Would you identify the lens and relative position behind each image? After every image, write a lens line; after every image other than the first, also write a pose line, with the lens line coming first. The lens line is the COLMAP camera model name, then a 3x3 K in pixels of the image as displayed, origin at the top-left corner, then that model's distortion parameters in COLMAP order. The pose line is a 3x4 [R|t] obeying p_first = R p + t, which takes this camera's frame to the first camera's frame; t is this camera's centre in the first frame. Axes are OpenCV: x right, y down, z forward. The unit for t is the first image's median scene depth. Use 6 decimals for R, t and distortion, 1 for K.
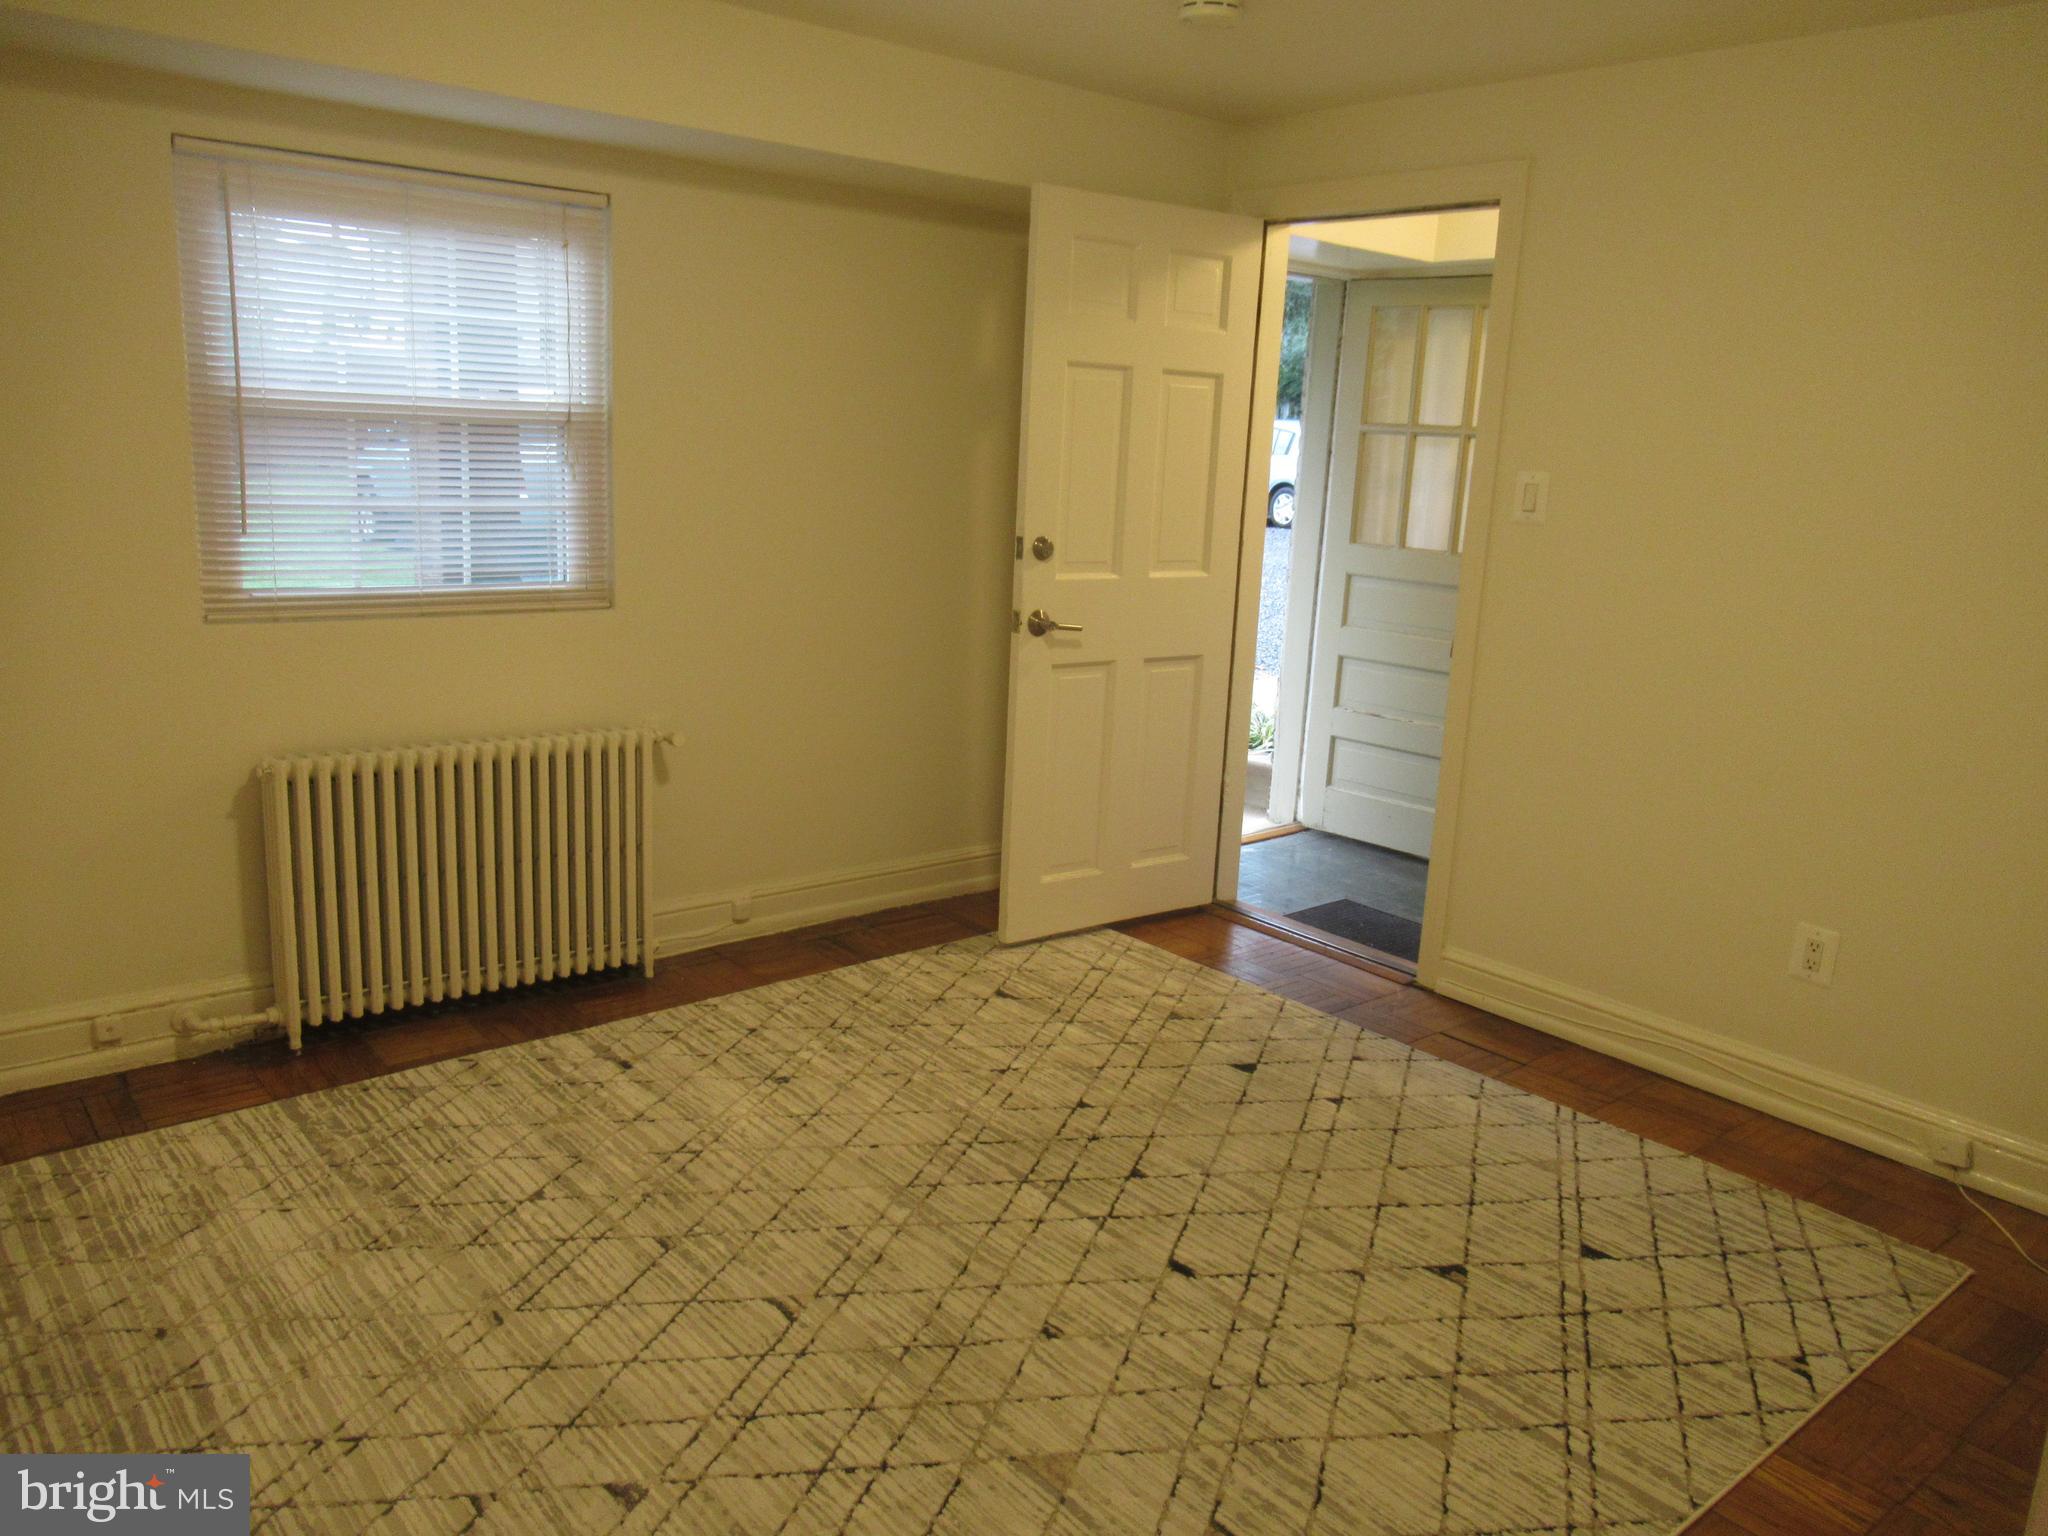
lens RADIAL K [[1523.8, 0, 1024.0], [0, 1523.8, 768.0], [0, 0, 1]] dist [-0.005067, -0.003492]
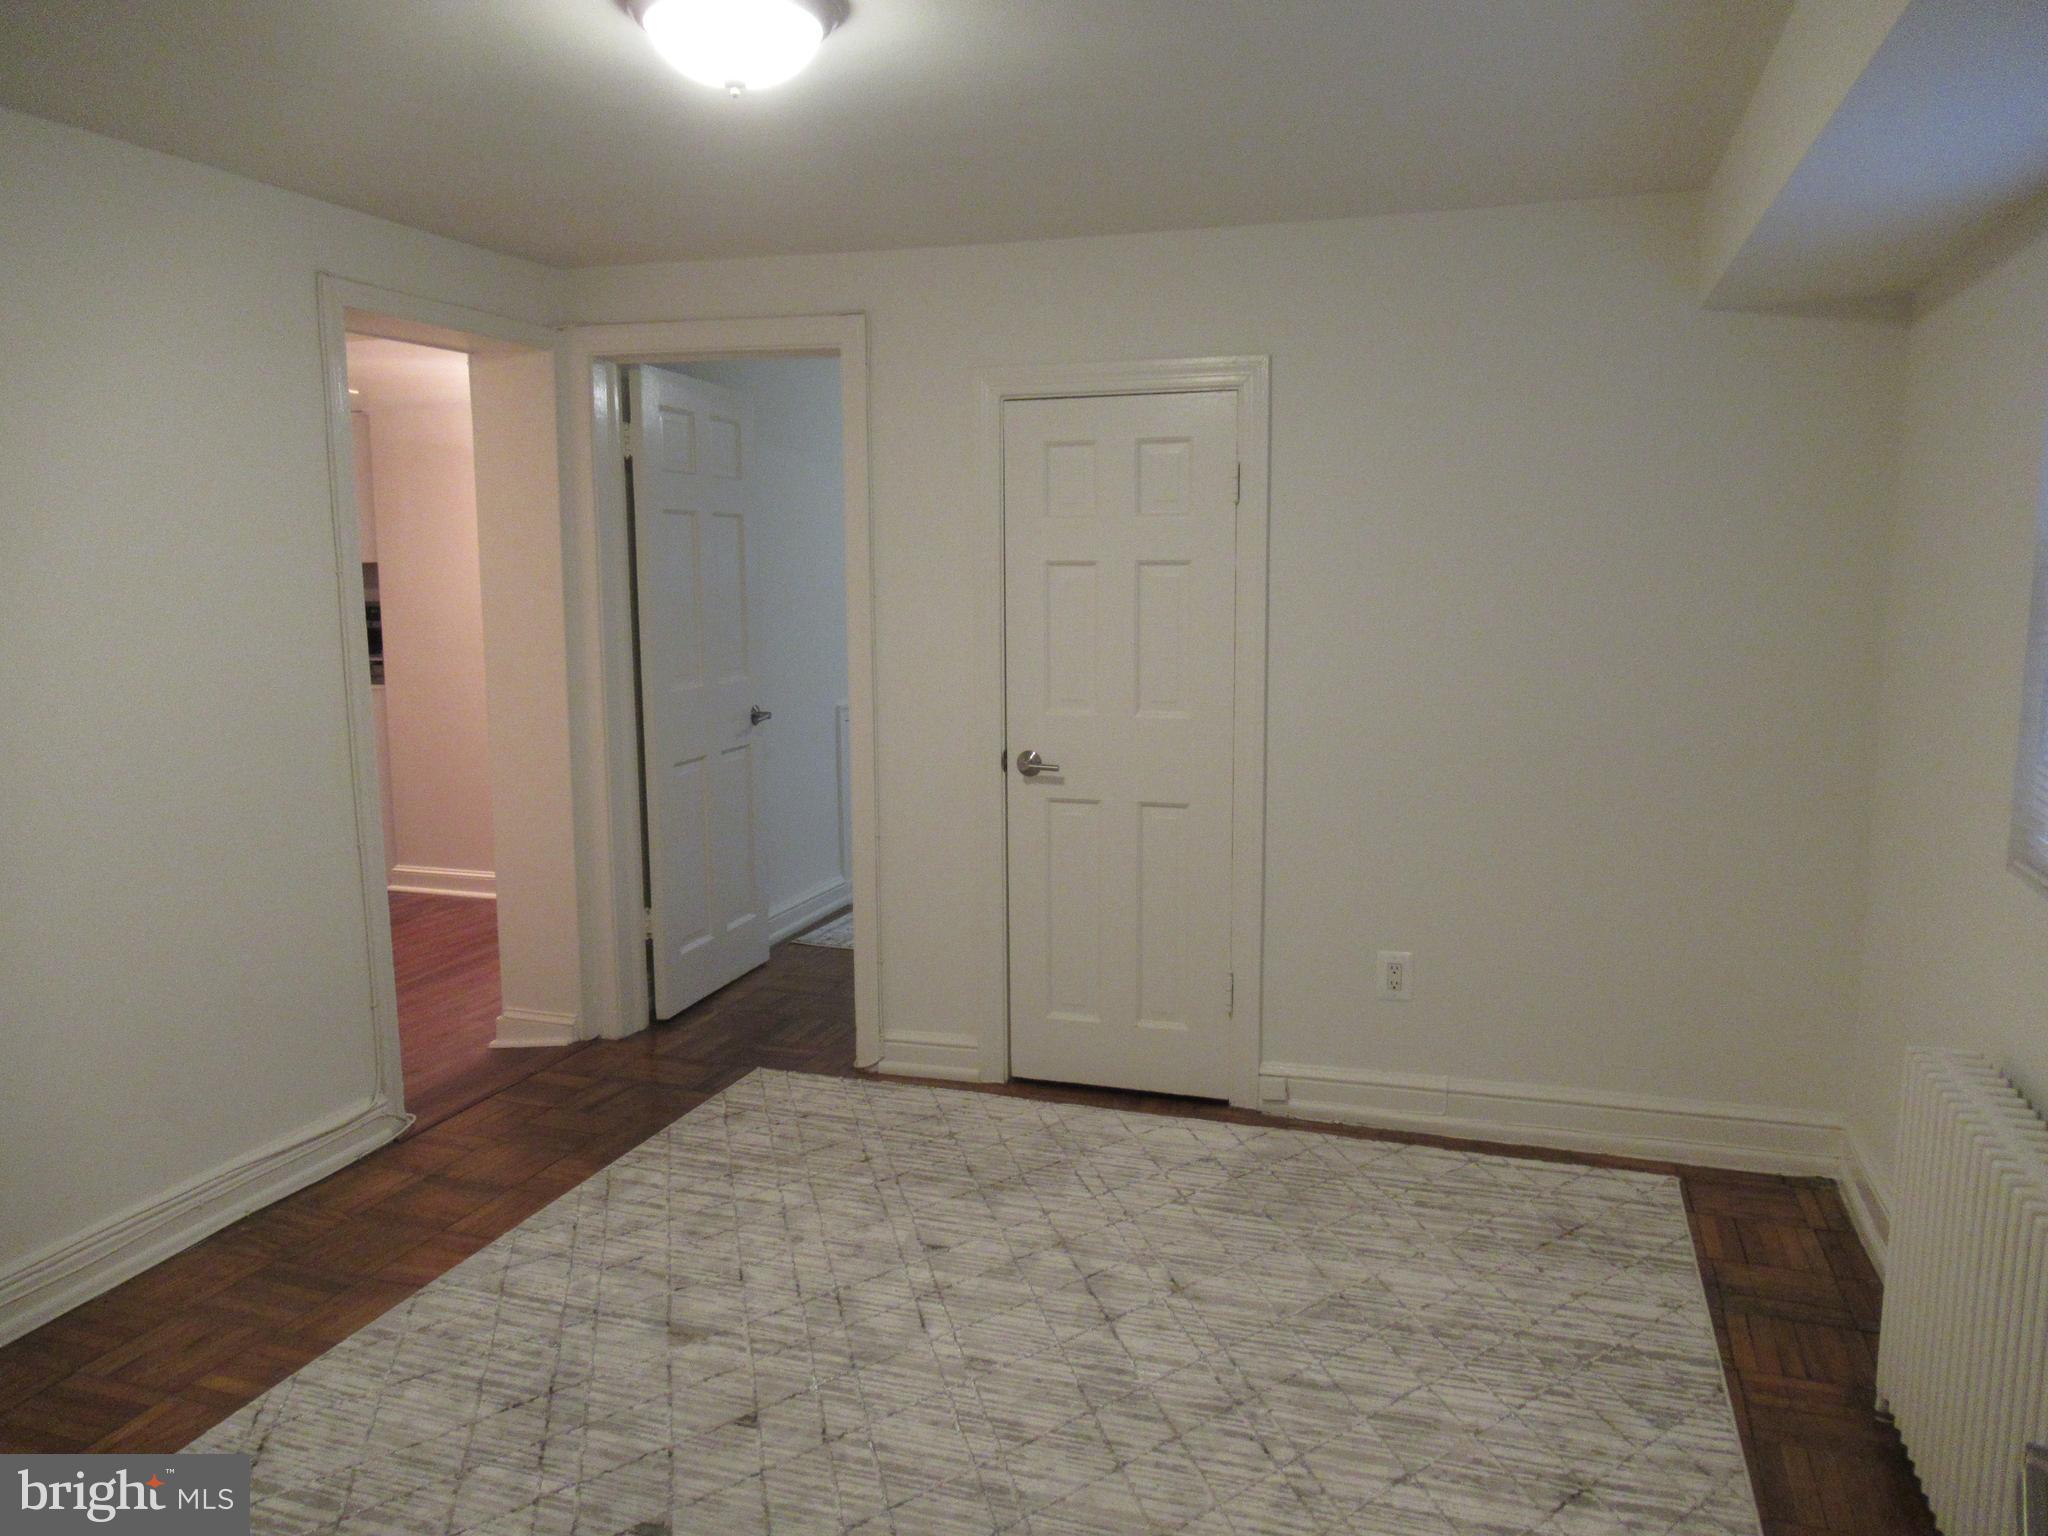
lens RADIAL K [[1523.8, 0, 1024.0], [0, 1523.8, 768.0], [0, 0, 1]] dist [-0.005067, -0.003492]
pose [[-0.850767, 0.018541, -0.525217, 0.364555], [-0.157414, 0.944504, 0.288328, -0.348988], [0.501415, 0.327976, -0.800634, 1.634094]]
